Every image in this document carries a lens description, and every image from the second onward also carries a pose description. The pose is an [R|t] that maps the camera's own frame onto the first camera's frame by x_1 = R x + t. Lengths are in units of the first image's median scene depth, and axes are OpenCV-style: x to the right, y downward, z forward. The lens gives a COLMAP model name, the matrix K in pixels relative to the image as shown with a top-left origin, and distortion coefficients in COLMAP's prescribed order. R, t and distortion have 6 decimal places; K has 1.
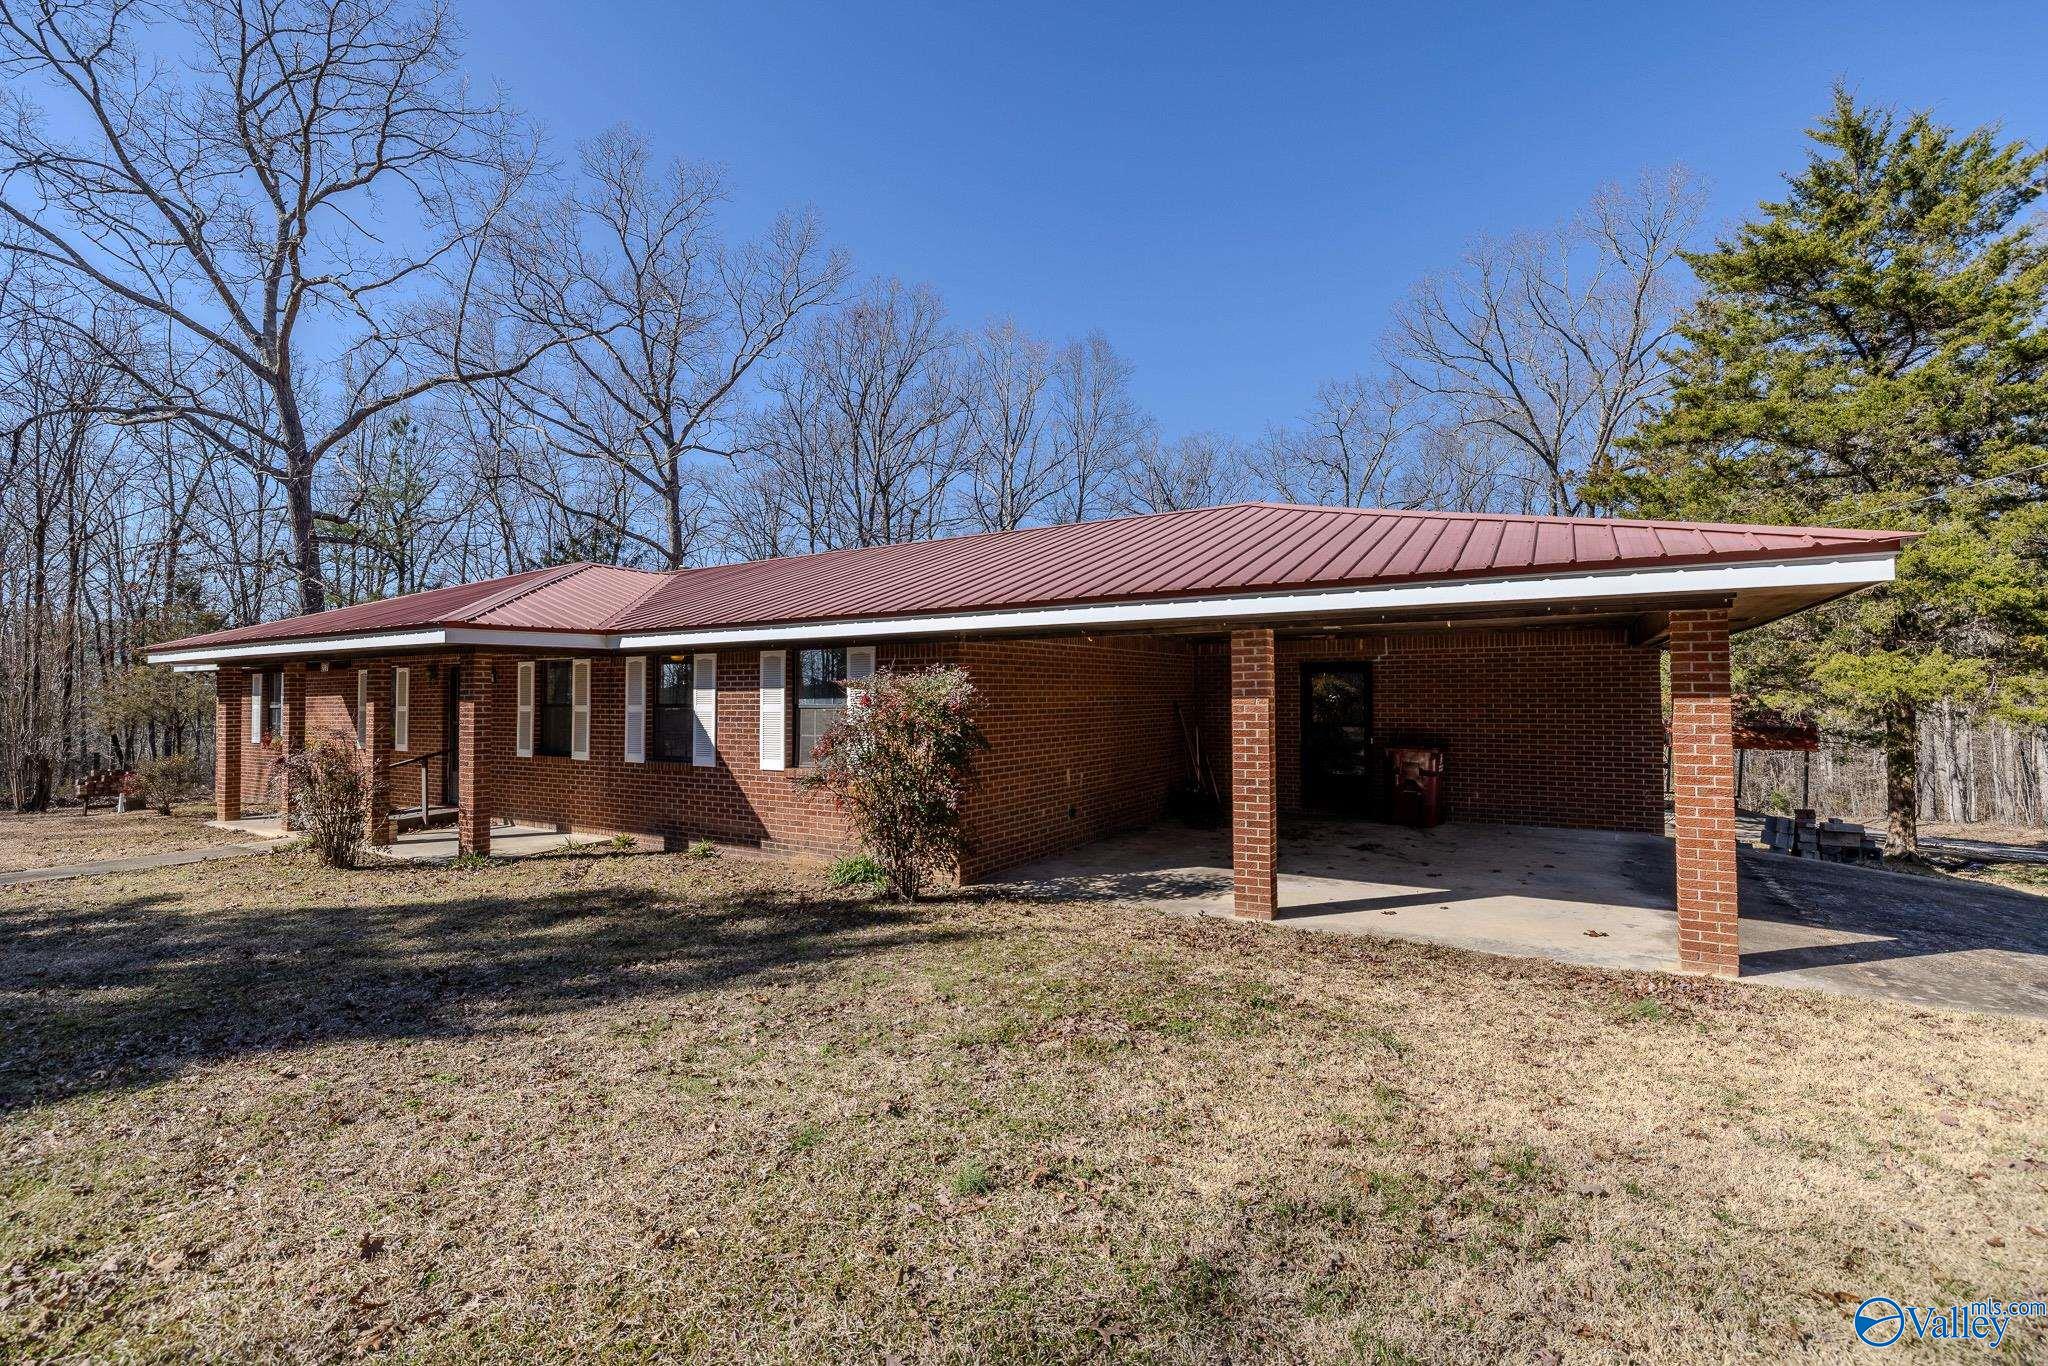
lens RADIAL K [[912.7, 0, 1009.9], [0, 912.7, 684.7], [0, 0, 1]] dist [-0.008114, 0.001497]
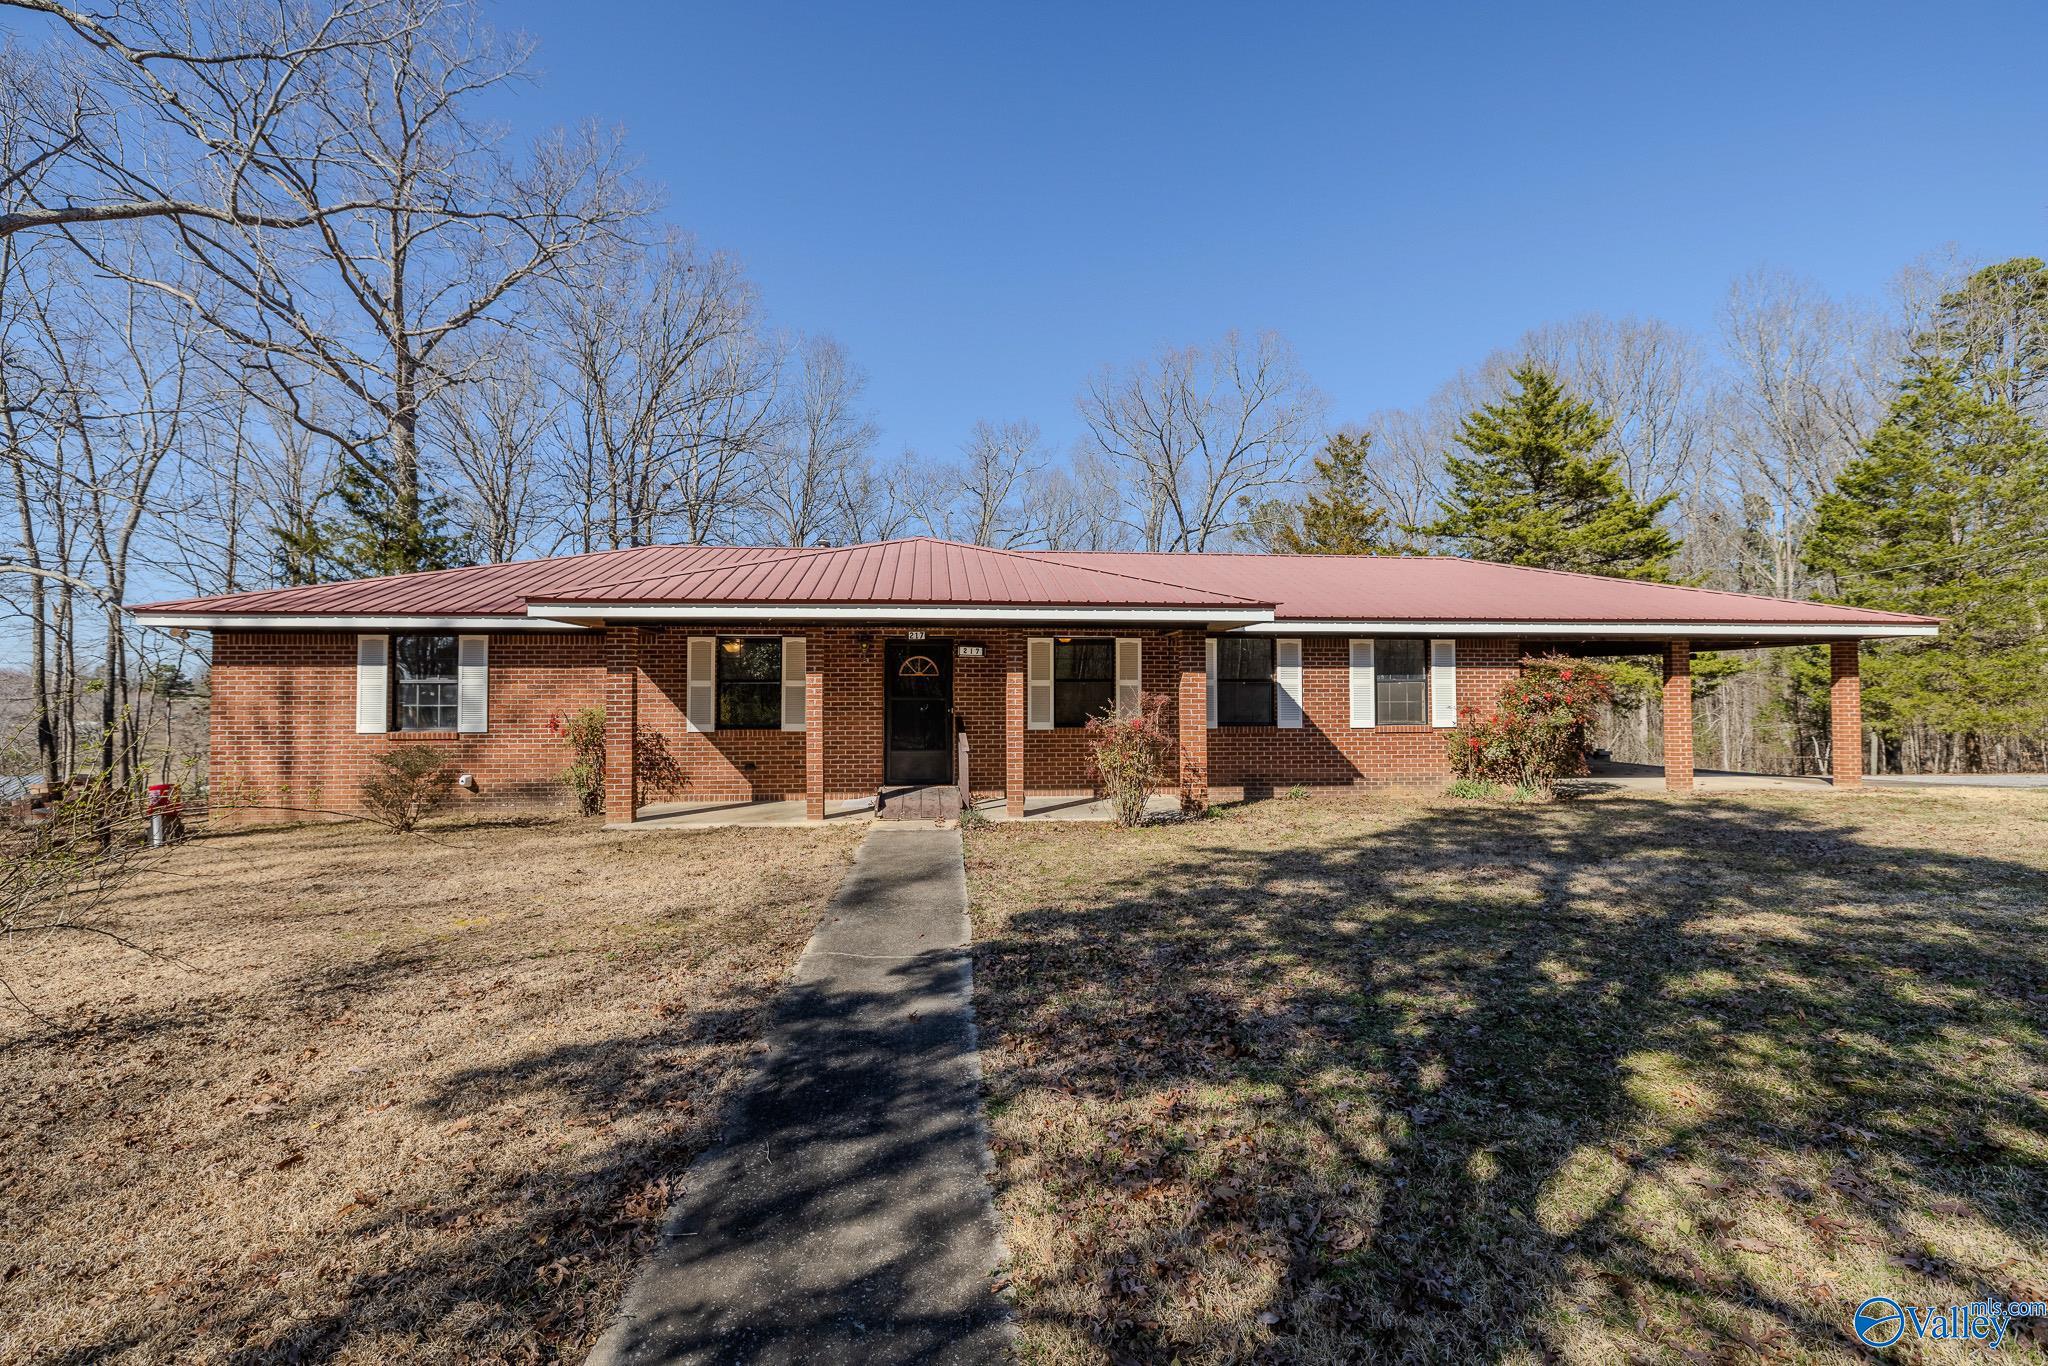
lens RADIAL K [[912.7, 0, 1018.8], [0, 912.7, 680.7], [0, 0, 1]] dist [-0.008114, 0.001497]
pose [[0.791992, 0.012042, 0.610413, -1.368232], [-0.010056, 0.999927, -0.006679, 0.035791], [-0.610449, -0.000849, 0.792055, 0.219065]]
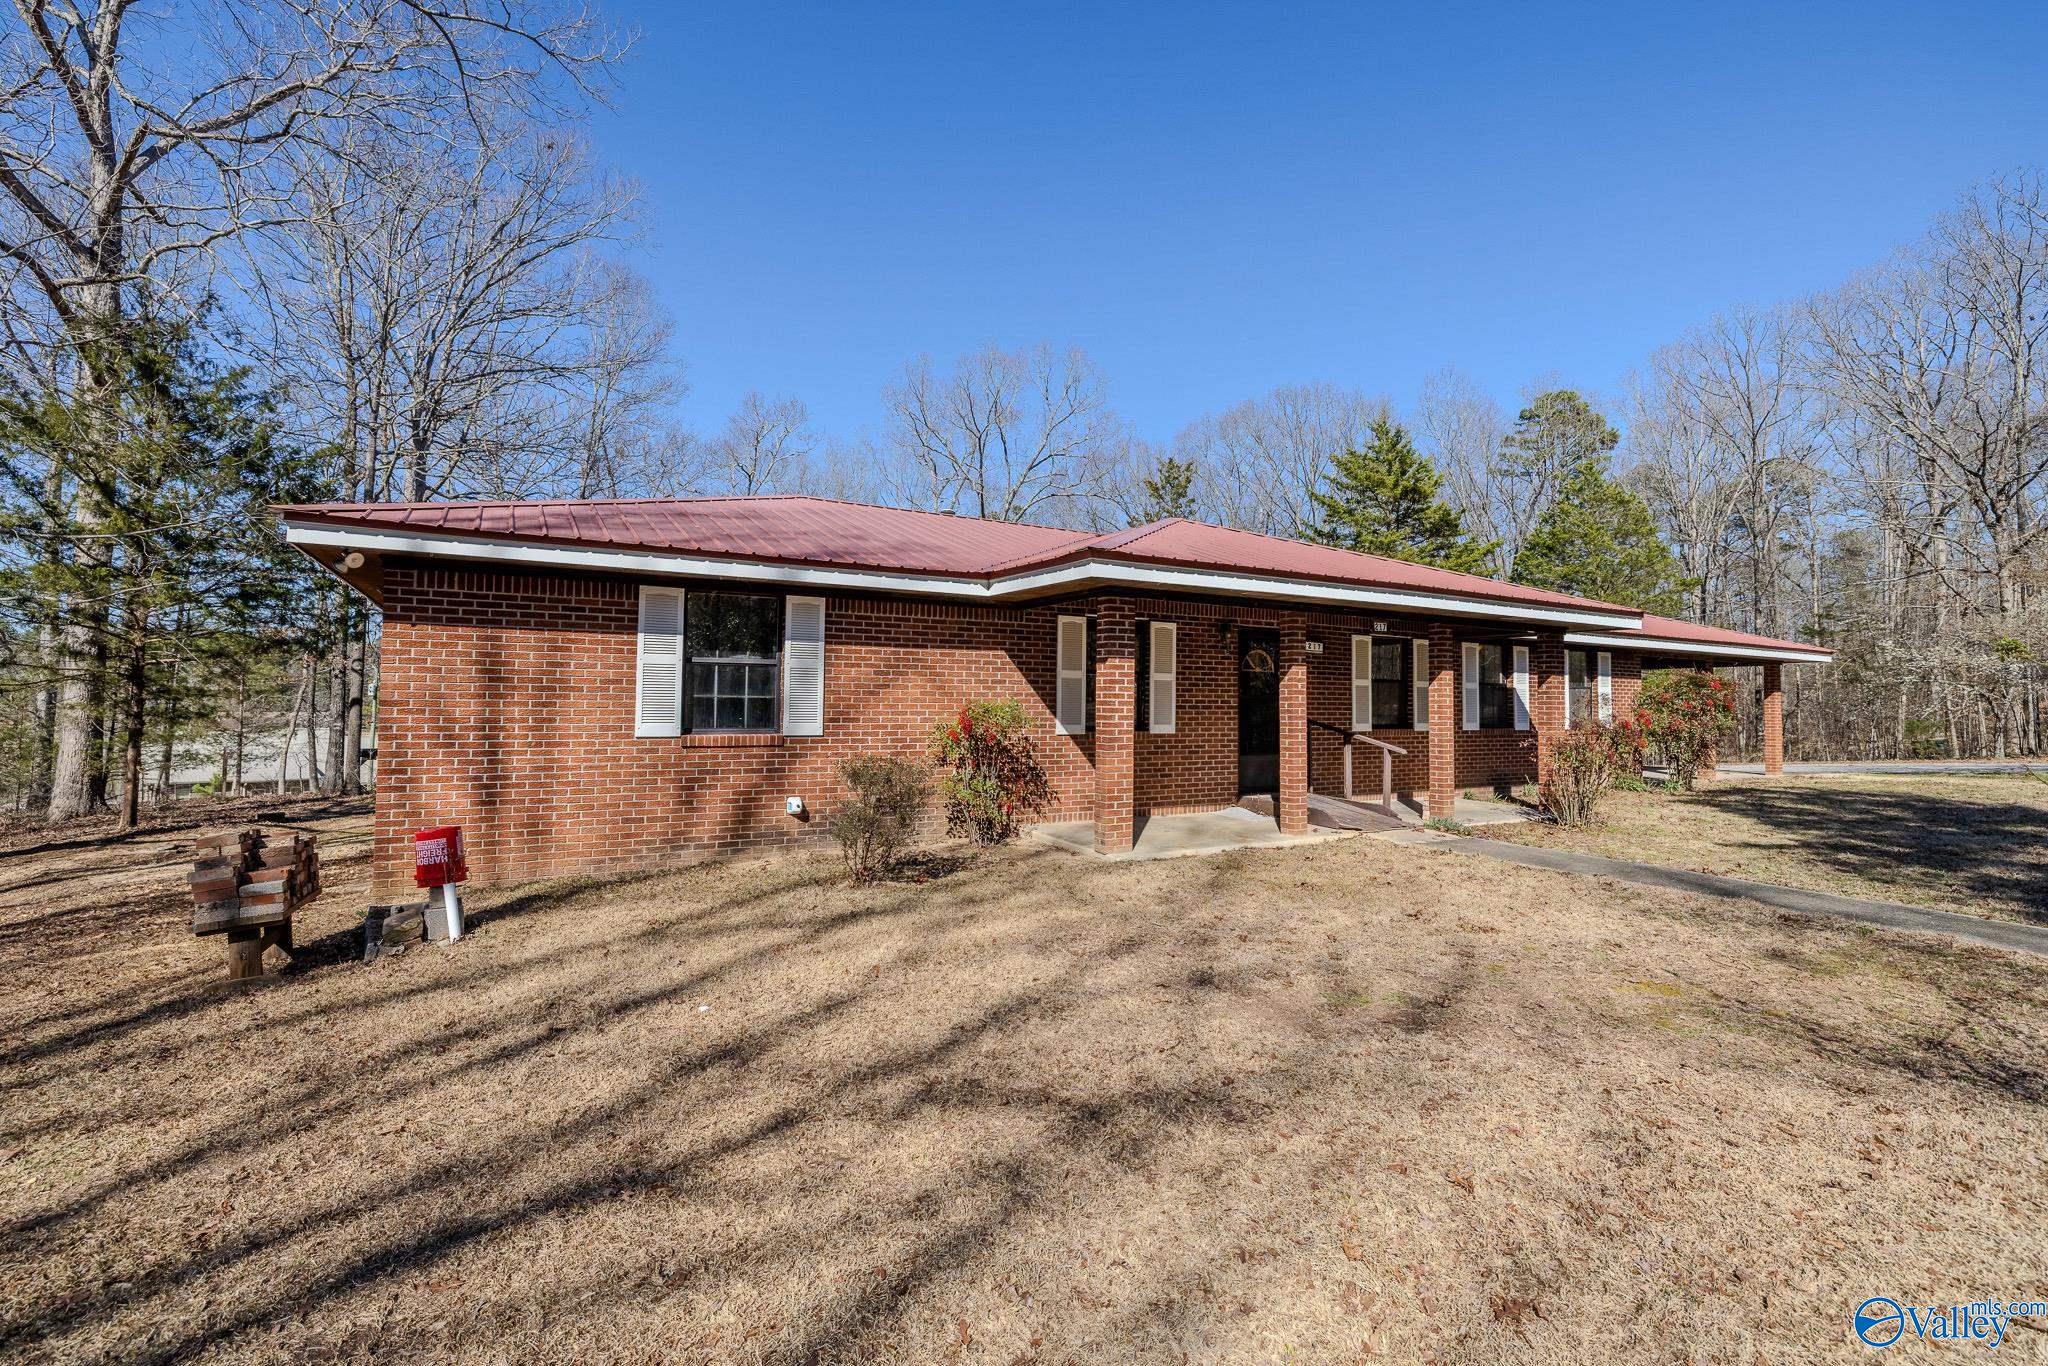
lens RADIAL K [[912.7, 0, 1040.3], [0, 912.7, 683.2], [0, 0, 1]] dist [-0.008114, 0.001497]
pose [[0.462010, 0.028972, 0.886401, -1.815616], [-0.026168, 0.999476, -0.019028, 0.063263], [-0.886489, -0.014404, 0.462526, 0.979780]]
